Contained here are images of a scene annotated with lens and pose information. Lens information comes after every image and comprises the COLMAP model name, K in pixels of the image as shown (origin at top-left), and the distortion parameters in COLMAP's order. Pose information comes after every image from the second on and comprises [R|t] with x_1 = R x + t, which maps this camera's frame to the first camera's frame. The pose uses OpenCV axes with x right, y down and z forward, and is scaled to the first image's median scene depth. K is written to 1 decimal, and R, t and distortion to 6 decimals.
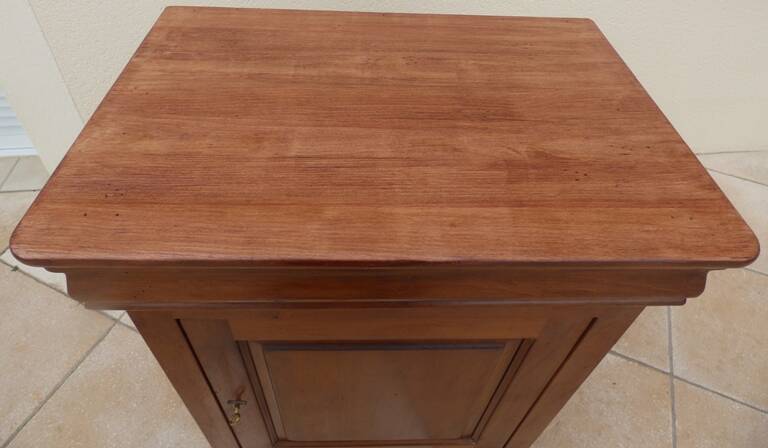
lens RADIAL K [[470.8, 0, 383.1], [0, 470.8, 150.9], [0, 0, 1]] dist [-0.000295, 0.001076]
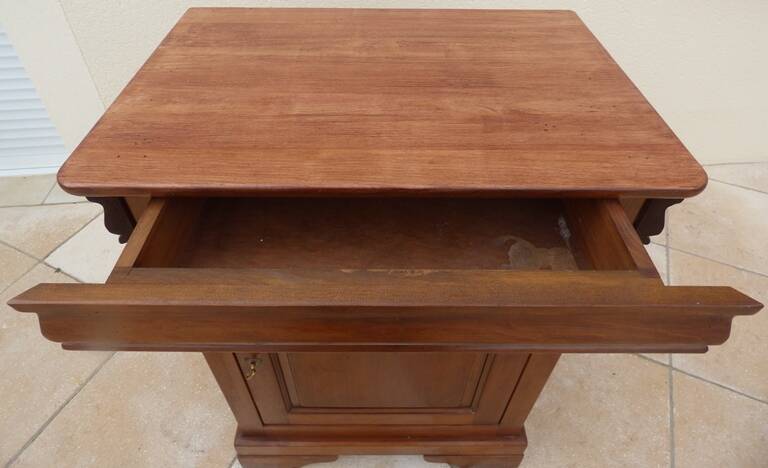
lens RADIAL K [[458.0, 0, 383.7], [0, 458.0, 182.8], [0, 0, 1]] dist [-0.002414, 0.000828]
pose [[0.999062, -0.011217, -0.041819, 0.060602], [0.010663, 0.999853, -0.013442, 0.170754], [0.041964, 0.012983, 0.999035, -0.090593]]
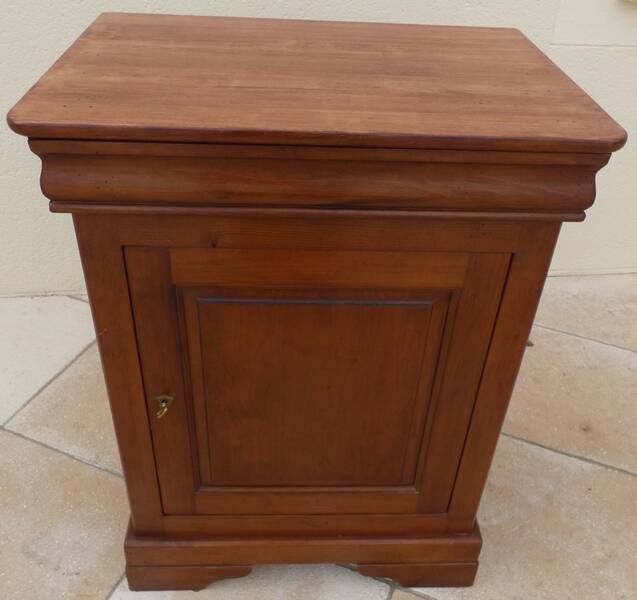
lens RADIAL K [[660.2, 0, 326.2], [0, 660.2, 300.3], [0, 0, 1]] dist [0.015367, -0.020110]
pose [[0.999919, -0.006171, 0.011114, 0.011318], [0.007372, 0.993745, -0.111434, 0.622583], [-0.010357, 0.111507, 0.993710, -0.478402]]
